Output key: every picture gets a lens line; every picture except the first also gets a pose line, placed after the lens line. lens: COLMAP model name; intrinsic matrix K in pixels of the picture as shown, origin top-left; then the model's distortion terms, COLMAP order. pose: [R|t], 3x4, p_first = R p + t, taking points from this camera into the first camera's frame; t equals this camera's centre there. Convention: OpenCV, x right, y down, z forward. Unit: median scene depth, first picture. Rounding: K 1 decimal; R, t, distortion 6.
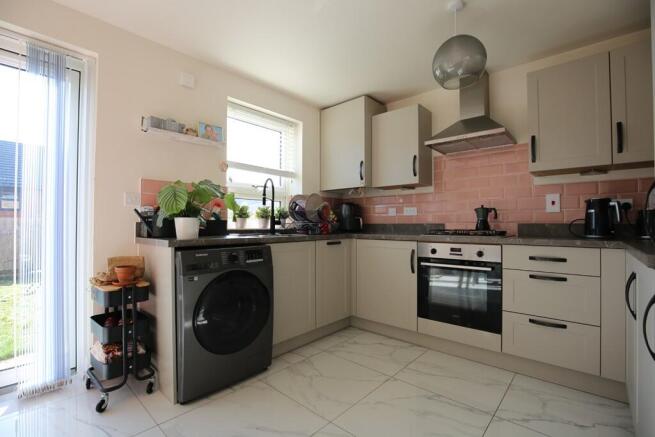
lens RADIAL K [[305.8, 0, 326.5], [0, 305.8, 218.6], [0, 0, 1]] dist [-0.001473, 0.000980]
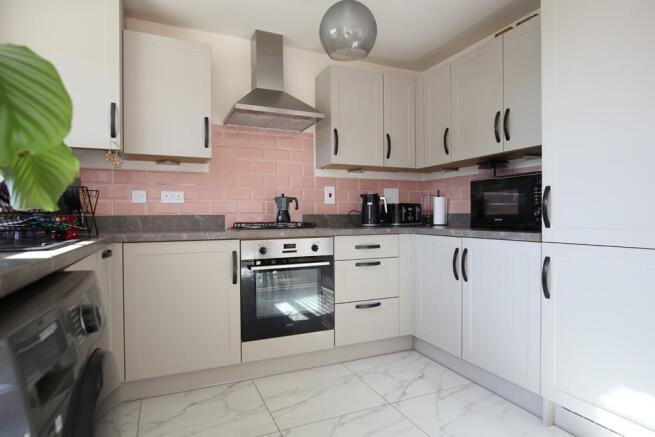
lens RADIAL K [[378.4, 0, 327.9], [0, 378.4, 217.3], [0, 0, 1]] dist [0.014884, -0.000977]
pose [[0.410056, -0.009537, 0.912011, -0.478655], [-0.010024, 0.999838, 0.014963, 0.006444], [-0.912005, -0.015277, 0.409894, 0.479121]]
